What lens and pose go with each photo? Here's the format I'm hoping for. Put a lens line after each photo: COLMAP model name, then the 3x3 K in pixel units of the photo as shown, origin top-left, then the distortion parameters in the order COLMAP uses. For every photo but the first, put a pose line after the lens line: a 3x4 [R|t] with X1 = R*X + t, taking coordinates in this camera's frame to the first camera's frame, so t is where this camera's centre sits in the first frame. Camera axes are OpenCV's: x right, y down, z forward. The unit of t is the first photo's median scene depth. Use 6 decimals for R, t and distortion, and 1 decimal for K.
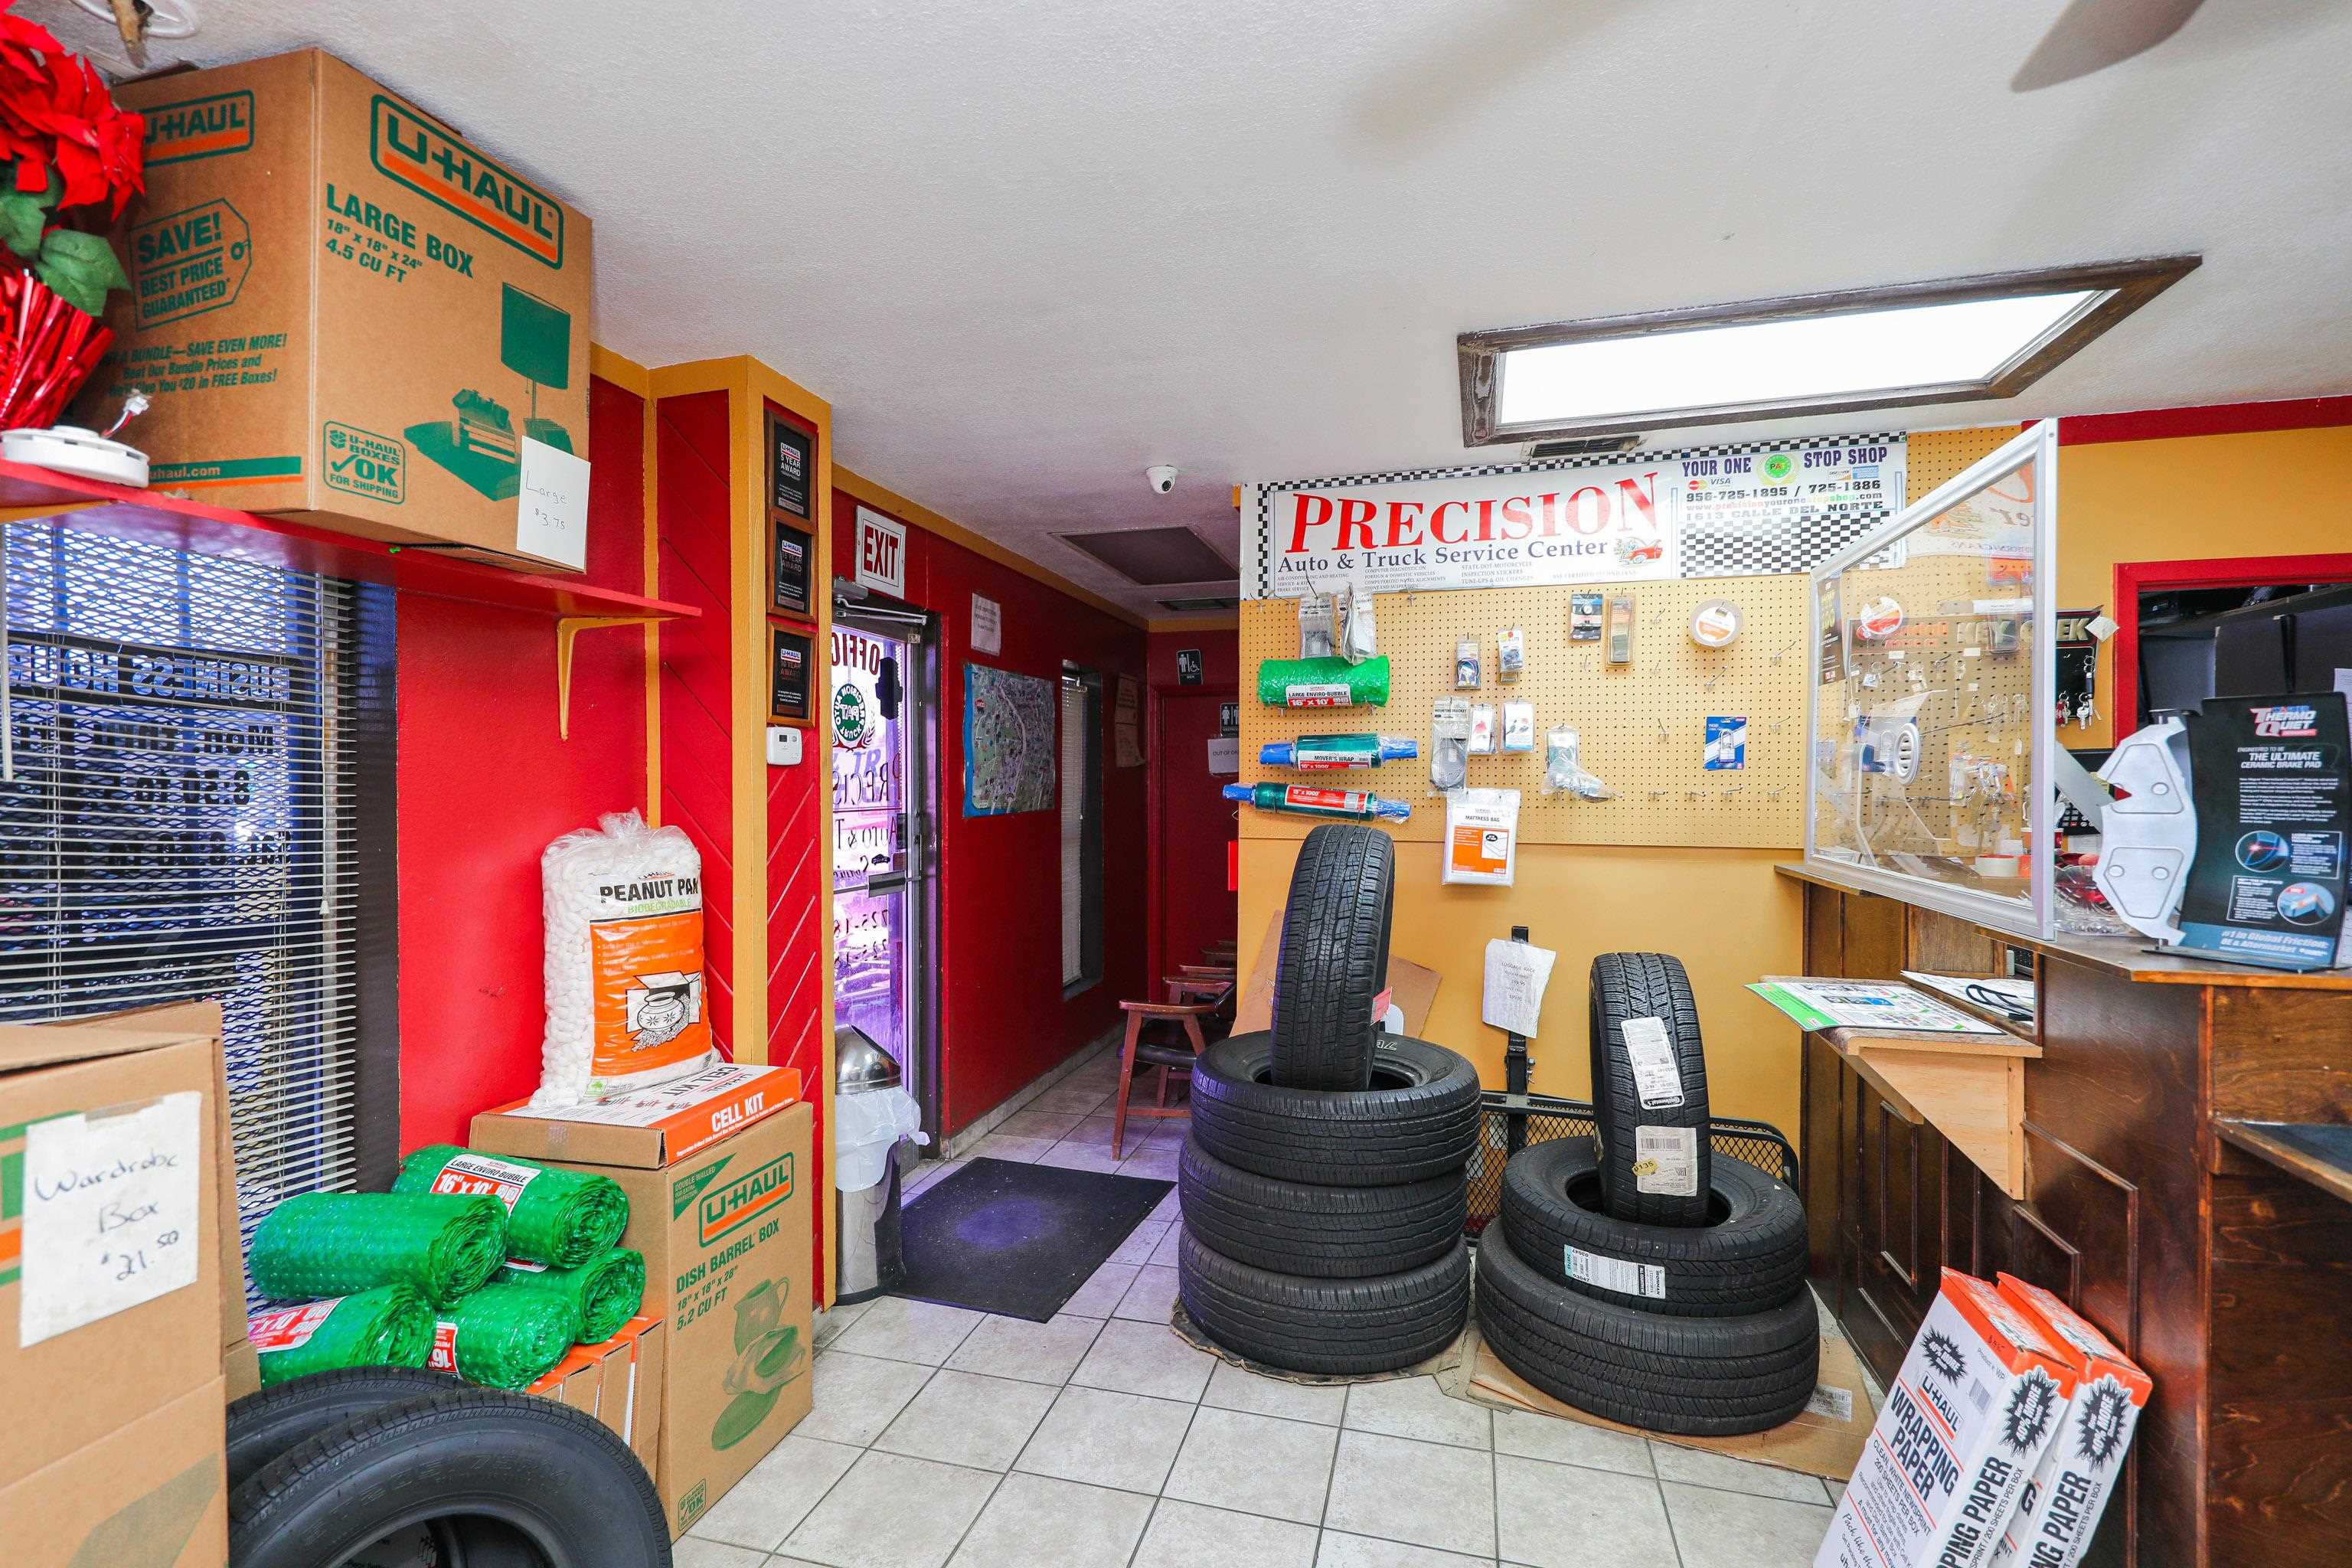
lens RADIAL K [[1055.7, 0, 1176.0], [0, 1055.7, 784.0], [0, 0, 1]] dist [0.003591, -0.000202]
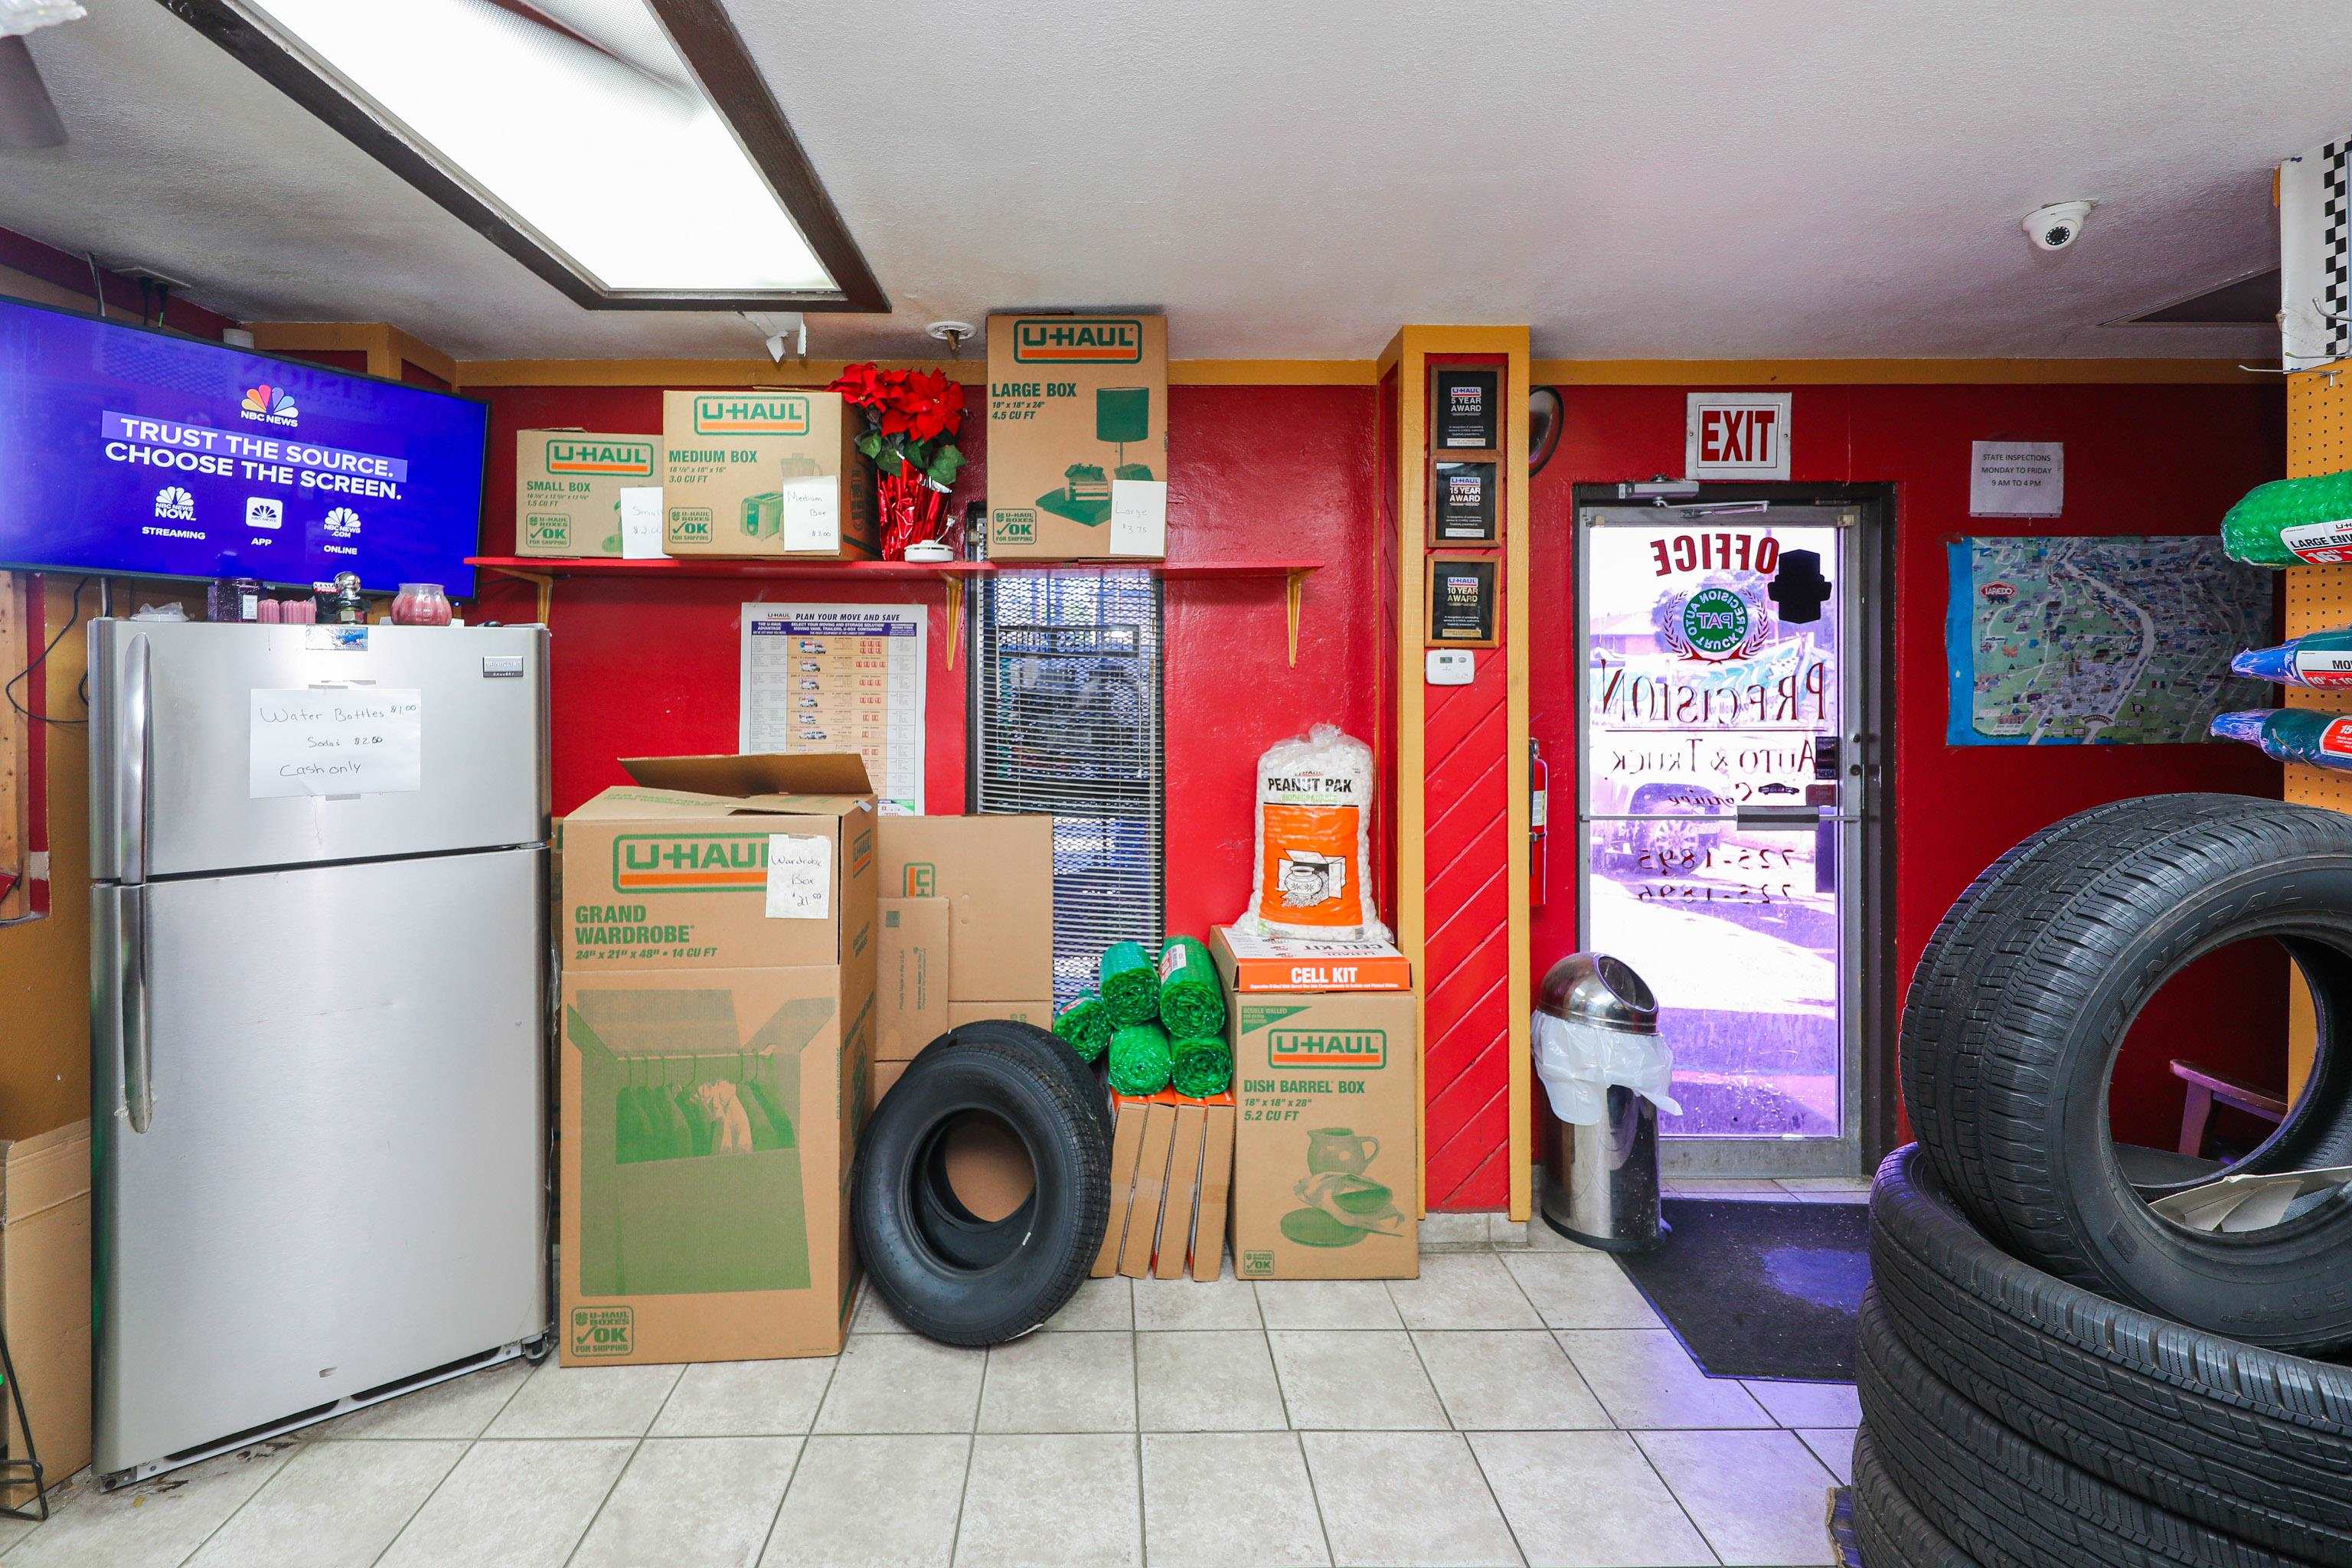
lens RADIAL K [[1092.3, 0, 1170.7], [0, 1092.3, 677.3], [0, 0, 1]] dist [0.013519, 0.000032]
pose [[0.282380, -0.001961, -0.959301, 0.475372], [-0.002631, 0.999993, -0.002819, -0.016500], [0.959299, 0.003320, 0.282373, 0.310567]]
